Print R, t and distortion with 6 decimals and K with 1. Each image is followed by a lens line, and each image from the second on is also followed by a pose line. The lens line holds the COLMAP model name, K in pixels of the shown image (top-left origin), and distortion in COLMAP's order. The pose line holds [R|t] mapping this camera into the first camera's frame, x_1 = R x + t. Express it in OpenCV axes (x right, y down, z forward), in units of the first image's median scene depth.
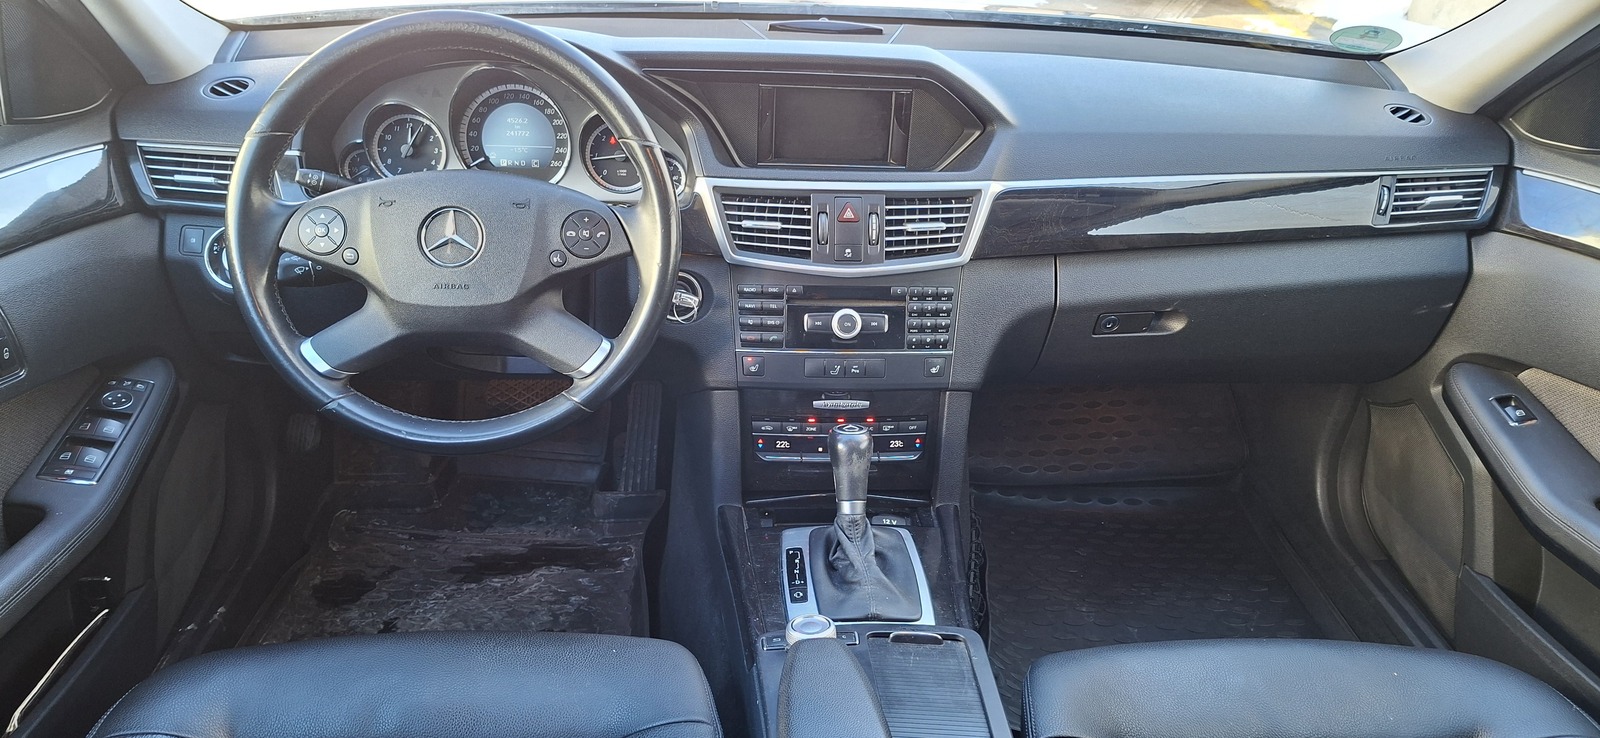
lens RADIAL K [[1069.0, 0, 812.8], [0, 1069.0, 370.2], [0, 0, 1]] dist [0.109648, -0.151444]
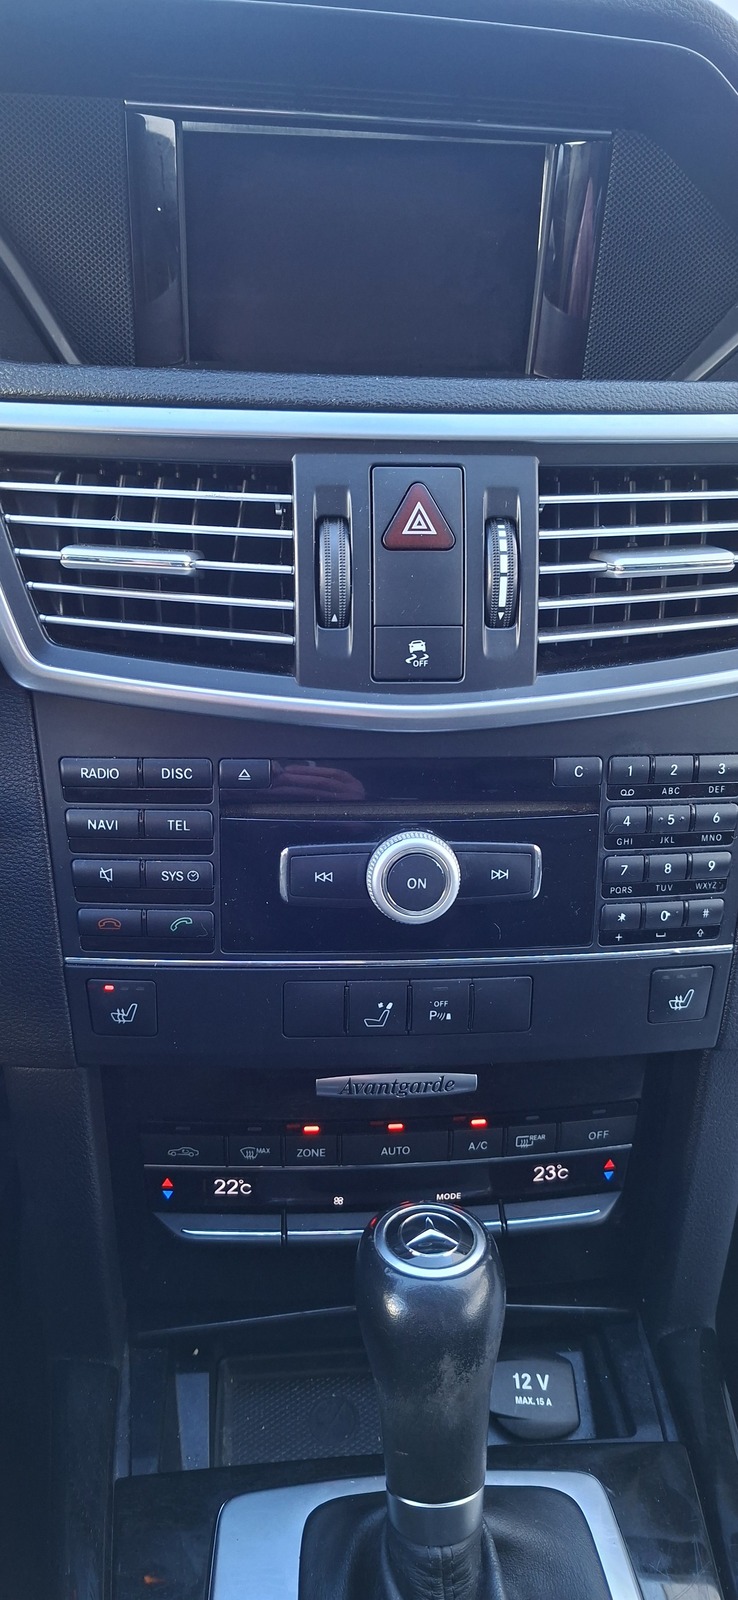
lens RADIAL K [[1069.0, 0, 369.0], [0, 1069.0, 800.0], [0, 0, 1]] dist [0.109648, -0.151444]
pose [[0.999960, -0.007609, 0.004726, 0.017161], [0.007177, 0.996309, 0.085534, -0.092649], [-0.005359, -0.085497, 0.996324, 0.682066]]
